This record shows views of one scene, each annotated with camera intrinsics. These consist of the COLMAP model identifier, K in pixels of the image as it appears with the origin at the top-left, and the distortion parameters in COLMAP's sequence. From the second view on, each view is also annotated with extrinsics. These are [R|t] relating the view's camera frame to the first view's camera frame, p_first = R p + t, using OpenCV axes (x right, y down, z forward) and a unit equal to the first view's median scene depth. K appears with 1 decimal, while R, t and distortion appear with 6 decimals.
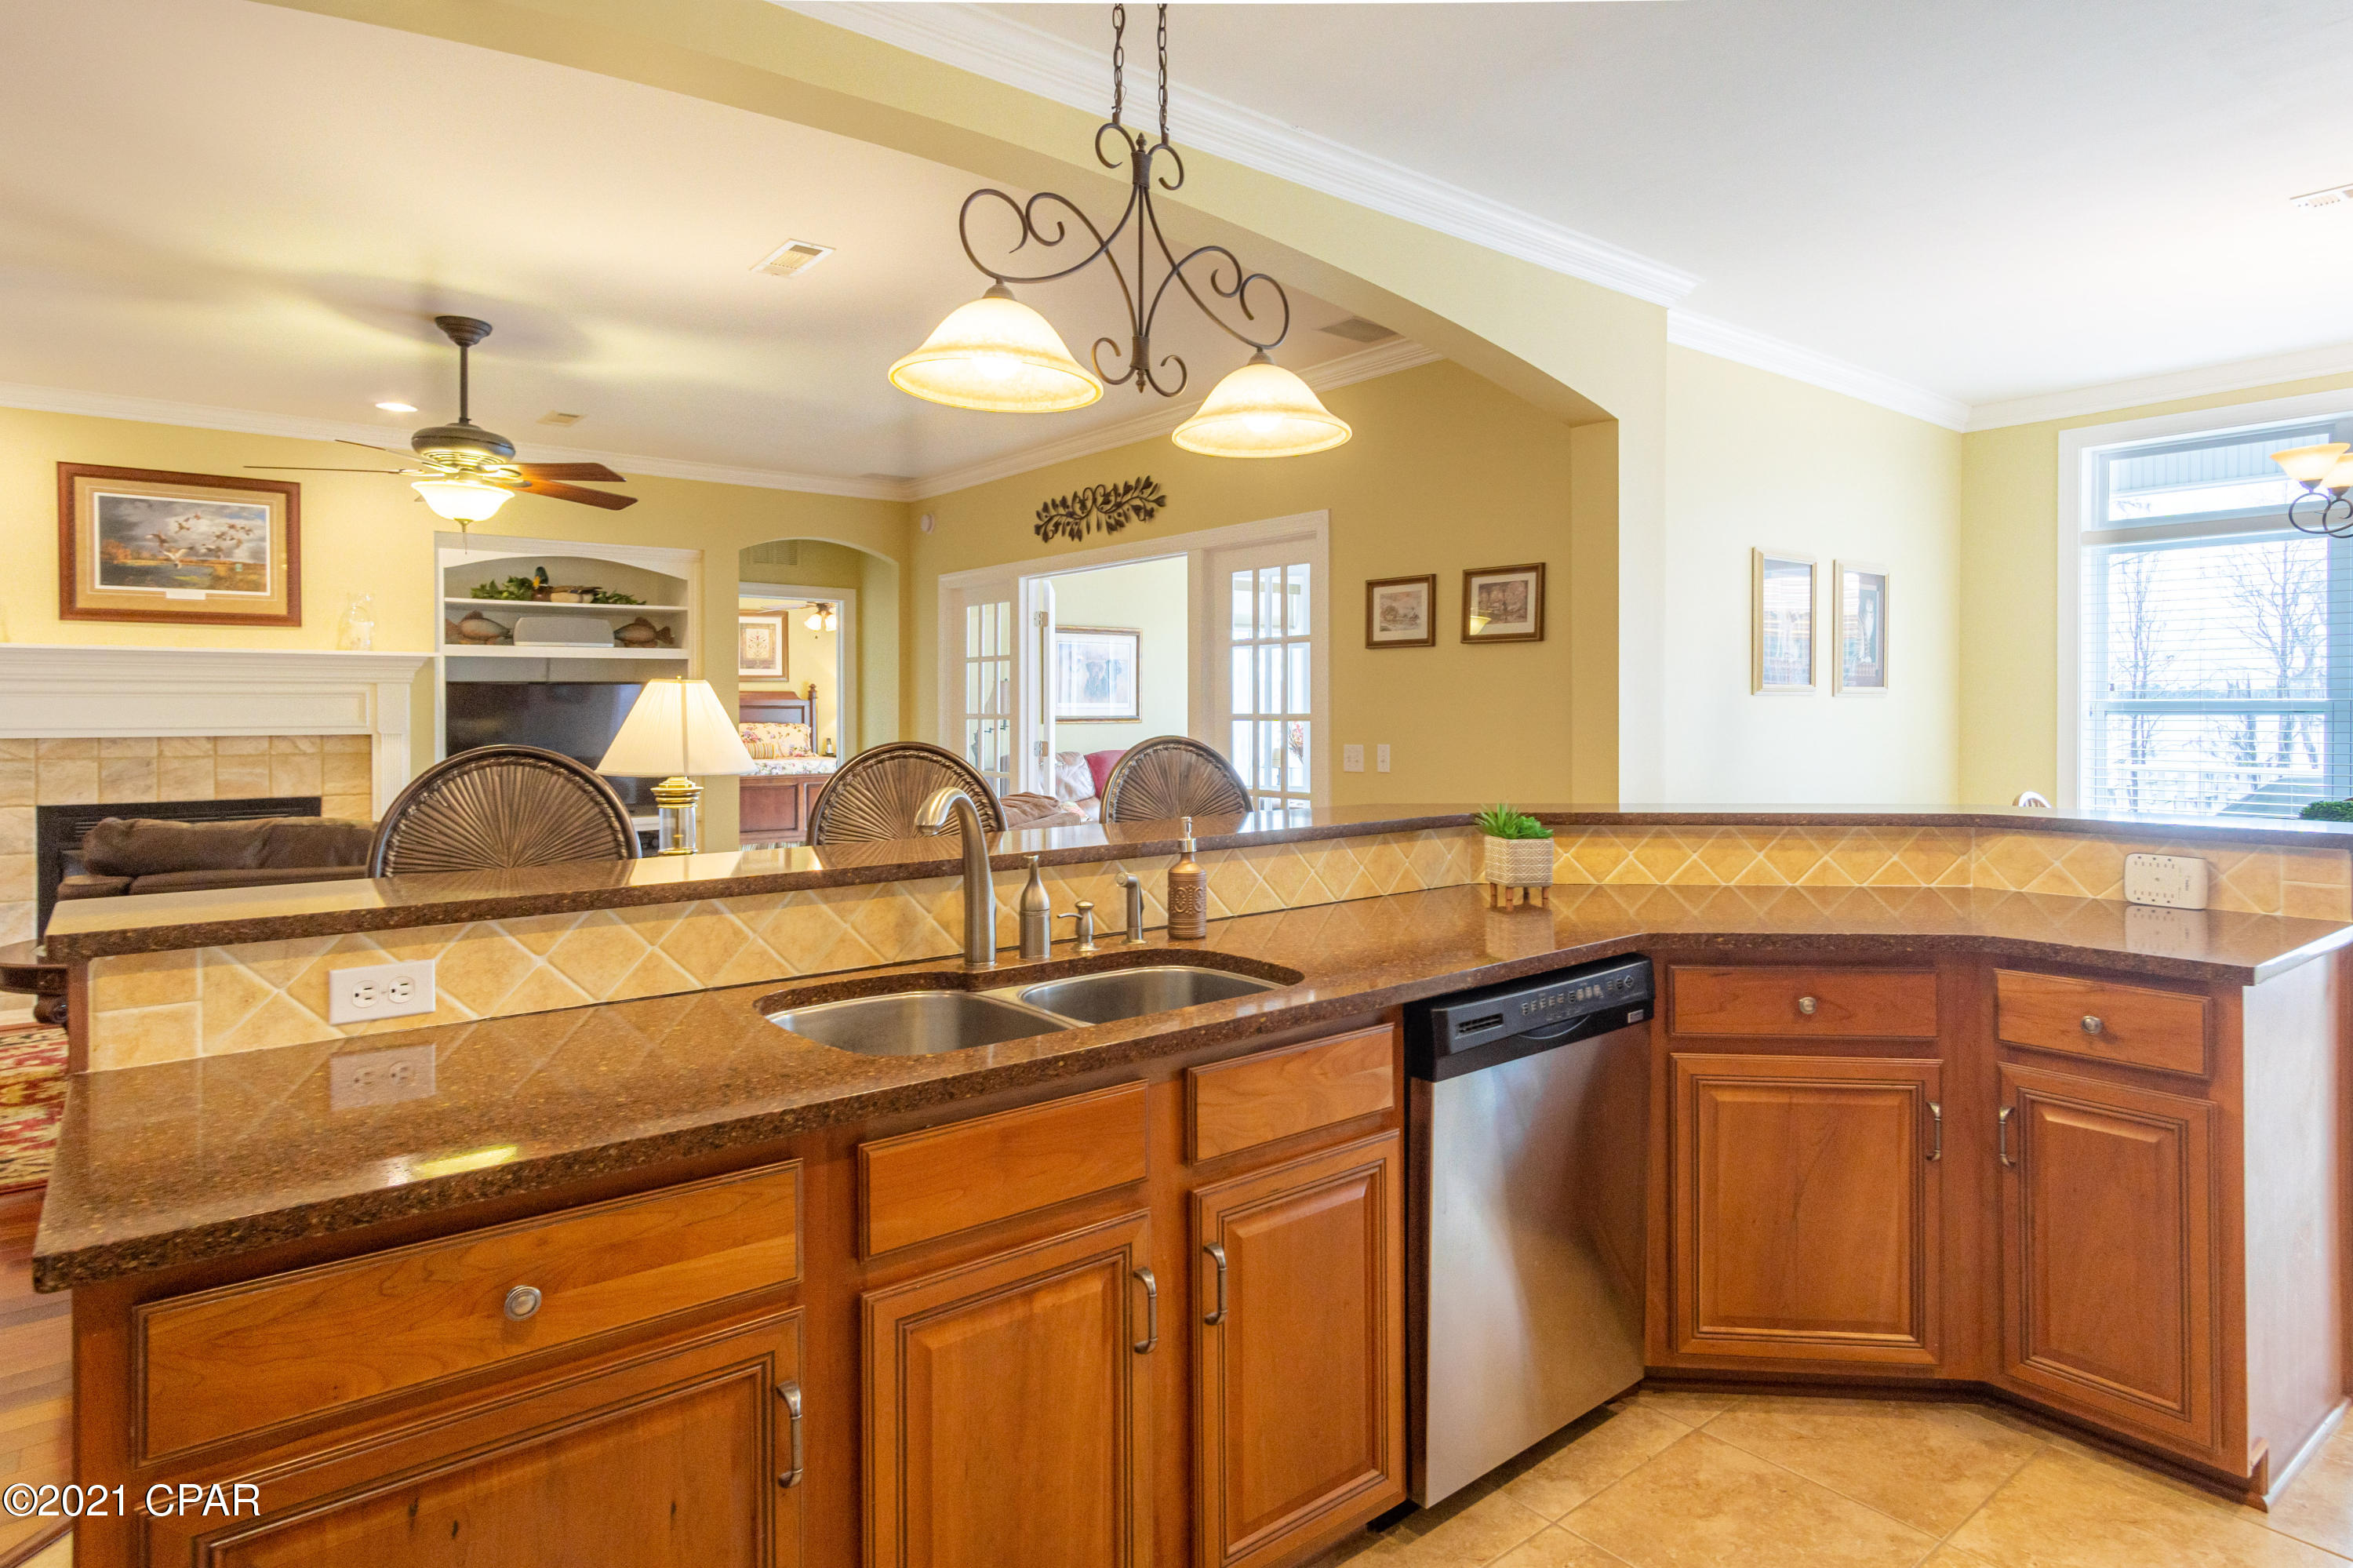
lens RADIAL K [[1331.8, 0, 1187.6], [0, 1331.8, 718.7], [0, 0, 1]] dist [0.009182, -0.000044]
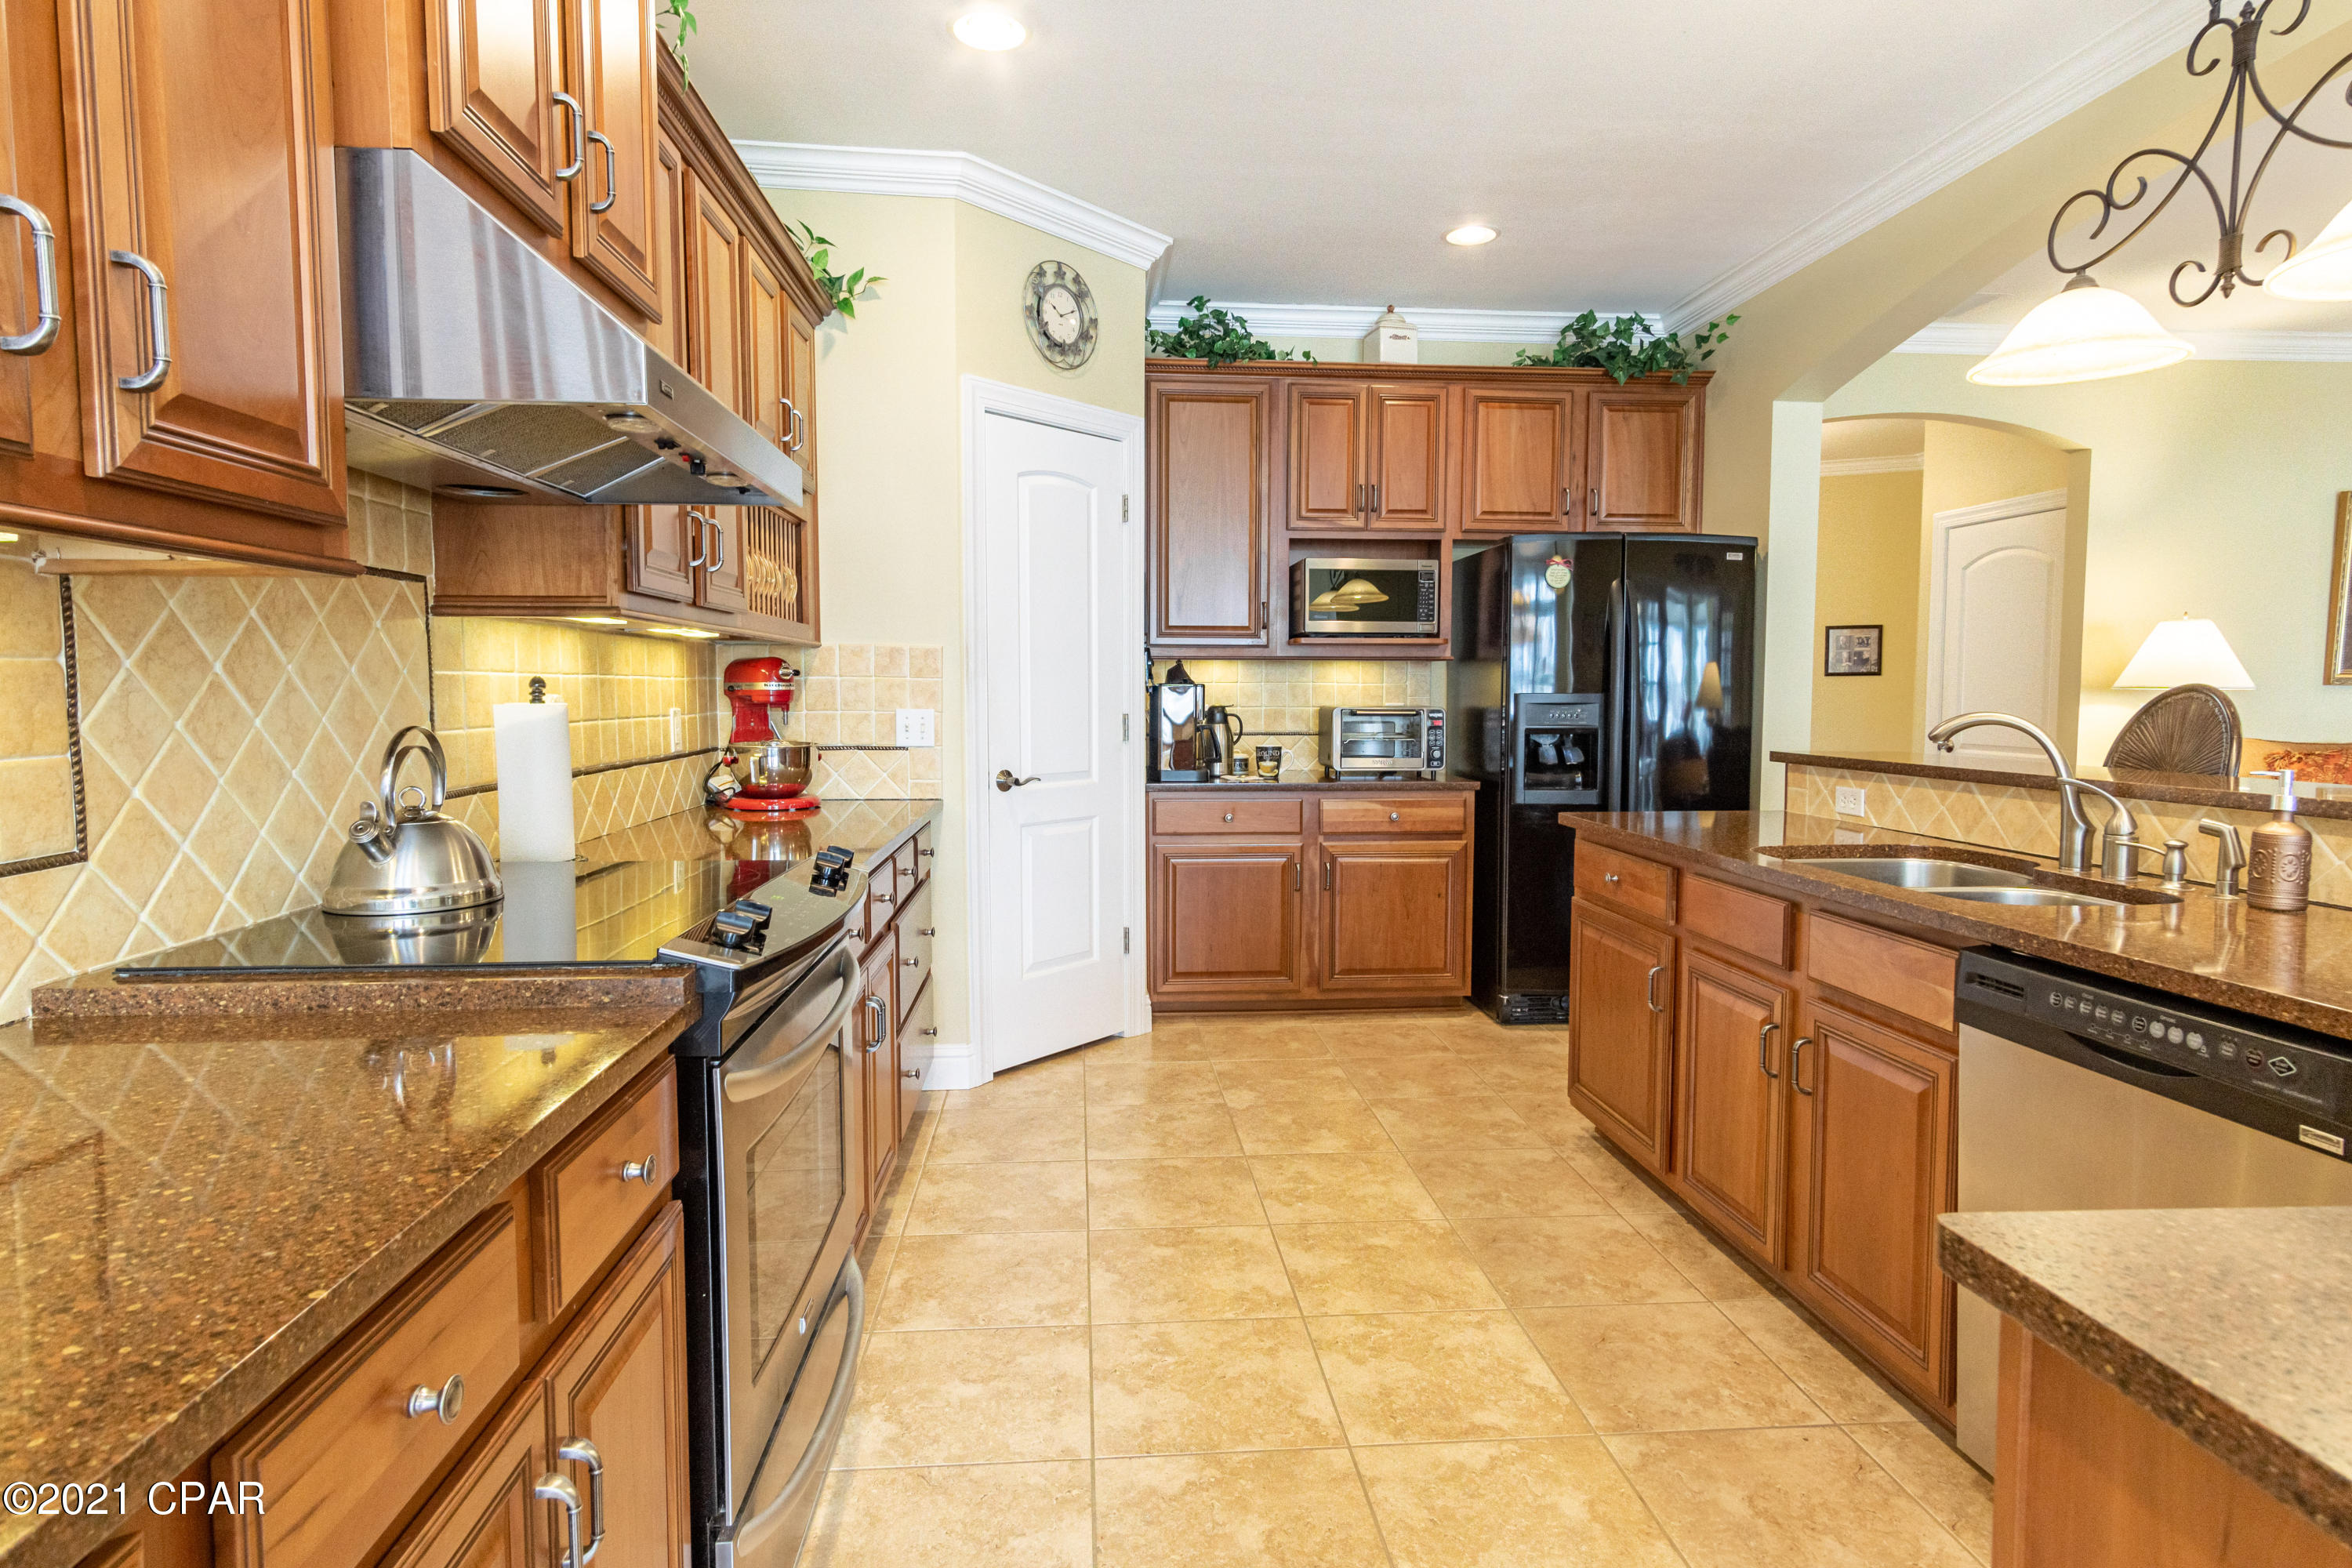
lens RADIAL K [[1260.0, 0, 1174.7], [0, 1260.0, 778.2], [0, 0, 1]] dist [0.001306, 0.000988]
pose [[-0.564963, 0.065831, -0.822486, 1.140826], [-0.001353, 0.996737, 0.080707, 0.015881], [0.825115, 0.046709, -0.563031, 0.930897]]
